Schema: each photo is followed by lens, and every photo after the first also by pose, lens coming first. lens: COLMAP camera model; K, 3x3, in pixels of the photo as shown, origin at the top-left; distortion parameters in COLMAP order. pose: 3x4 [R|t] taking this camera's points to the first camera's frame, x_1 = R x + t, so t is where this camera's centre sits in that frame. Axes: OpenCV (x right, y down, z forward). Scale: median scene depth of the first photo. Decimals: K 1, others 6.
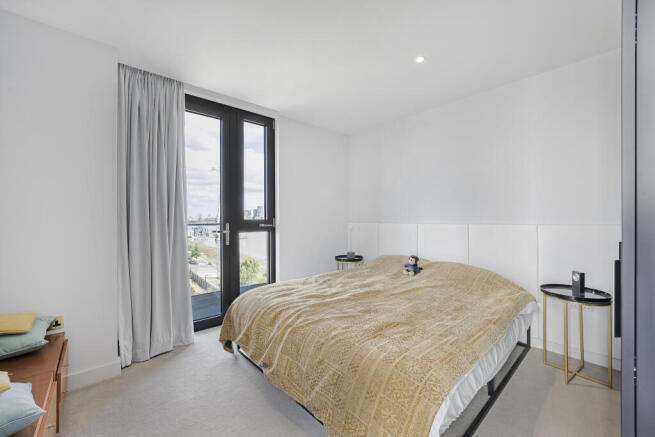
lens RADIAL K [[269.0, 0, 329.4], [0, 269.0, 220.6], [0, 0, 1]] dist [-0.021483, -0.000192]
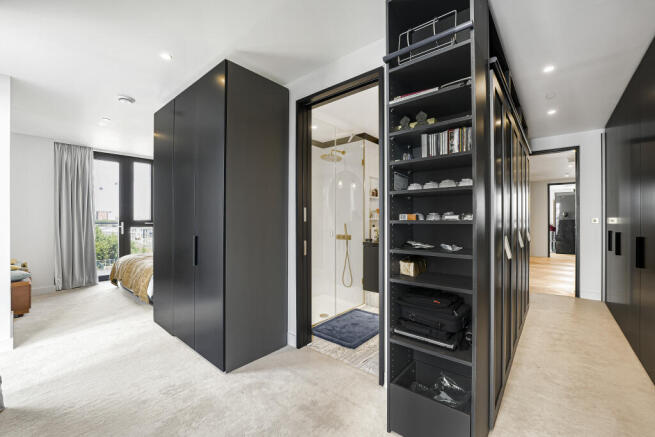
lens RADIAL K [[269.0, 0, 329.2], [0, 269.0, 222.3], [0, 0, 1]] dist [-0.021483, -0.000192]
pose [[0.989268, 0.002673, 0.146086, 0.936123], [-0.003271, 0.999987, 0.003849, 0.002389], [-0.146073, -0.004285, 0.989264, -1.225585]]
